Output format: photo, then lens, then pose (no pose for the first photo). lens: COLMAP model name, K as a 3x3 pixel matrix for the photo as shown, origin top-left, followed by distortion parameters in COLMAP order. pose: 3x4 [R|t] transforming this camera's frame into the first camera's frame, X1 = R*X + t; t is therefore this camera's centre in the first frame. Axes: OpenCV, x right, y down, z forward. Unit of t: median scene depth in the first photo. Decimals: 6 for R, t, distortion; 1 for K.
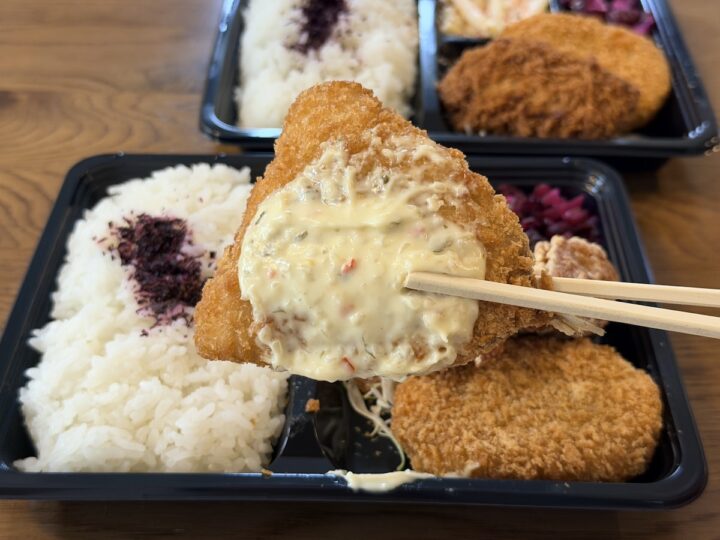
lens RADIAL K [[1005.0, 0, 360.0], [0, 1005.0, 270.0], [0, 0, 1]] dist [0.206865, -0.558842]
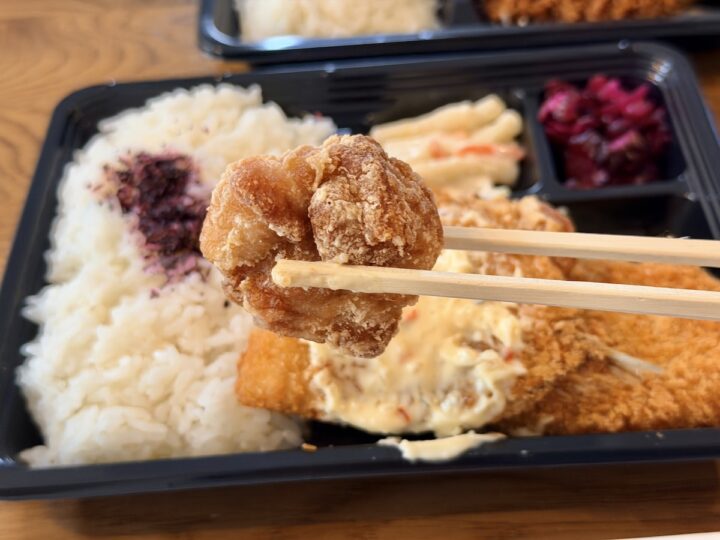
lens RADIAL K [[1005.0, 0, 360.0], [0, 1005.0, 270.0], [0, 0, 1]] dist [0.206865, -0.558842]
pose [[0.996315, -0.078502, -0.034566, -0.005847], [0.081503, 0.992013, 0.096269, -0.026152], [0.026733, -0.098731, 0.994755, 0.141542]]
